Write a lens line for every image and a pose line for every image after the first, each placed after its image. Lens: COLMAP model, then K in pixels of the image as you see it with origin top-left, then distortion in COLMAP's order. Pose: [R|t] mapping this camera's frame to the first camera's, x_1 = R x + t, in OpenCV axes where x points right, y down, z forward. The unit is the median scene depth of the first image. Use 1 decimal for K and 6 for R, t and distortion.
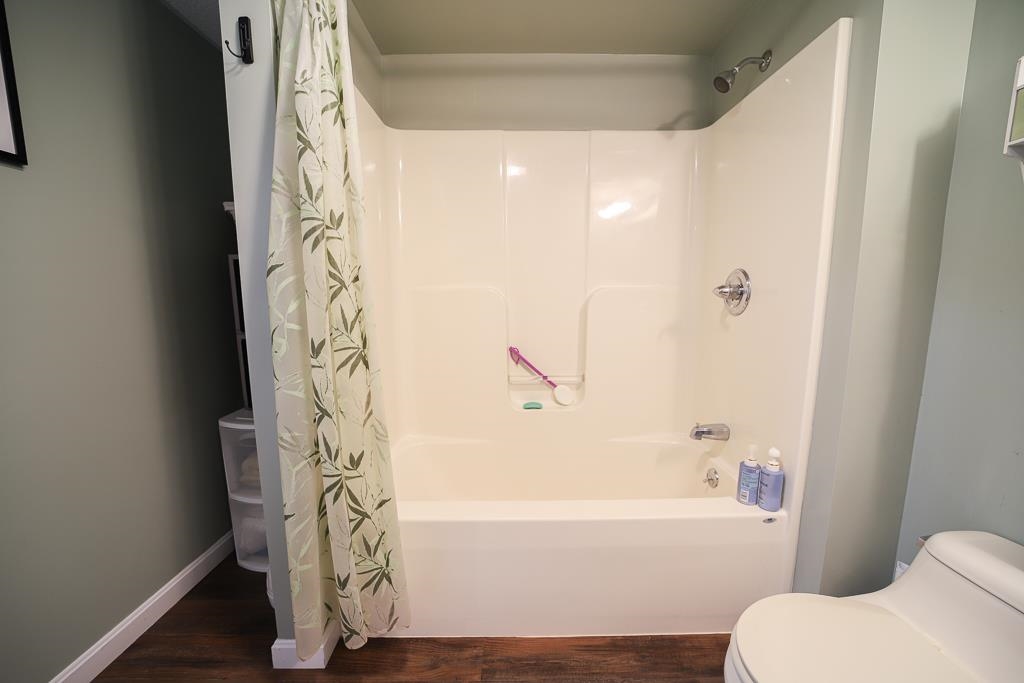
lens RADIAL K [[398.4, 0, 503.3], [0, 398.4, 349.9], [0, 0, 1]] dist [-0.036993, 0.007809]
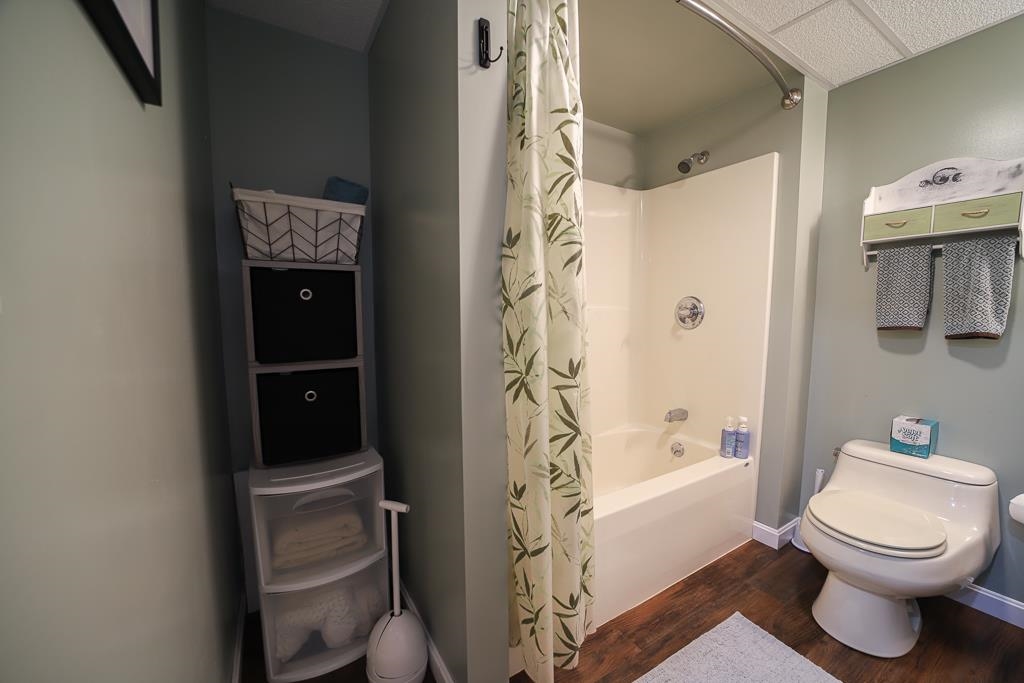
lens RADIAL K [[398.4, 0, 513.8], [0, 398.4, 350.8], [0, 0, 1]] dist [-0.036993, 0.007809]
pose [[0.853088, -0.047537, 0.519596, -0.838613], [0.069577, 0.997312, -0.022991, -0.026328], [-0.517106, 0.055765, 0.854103, 0.149278]]
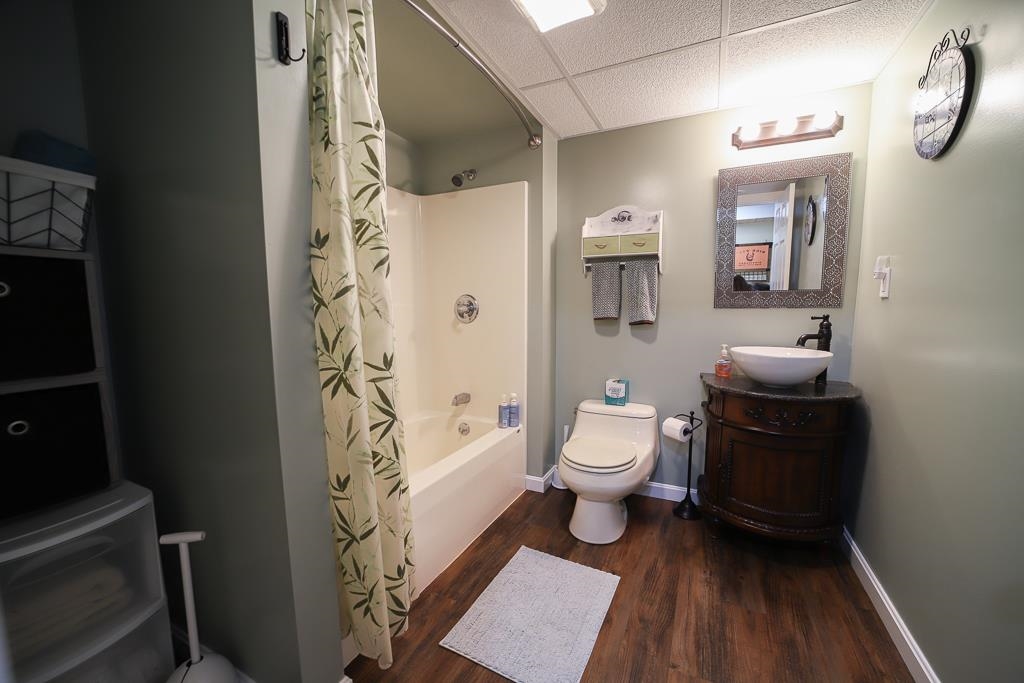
lens RADIAL K [[398.4, 0, 514.3], [0, 398.4, 350.3], [0, 0, 1]] dist [-0.036993, 0.007809]
pose [[0.443790, -0.095202, 0.891059, -0.973869], [0.126042, 0.991088, 0.043114, -0.028267], [-0.887222, 0.093177, 0.451834, 0.123607]]
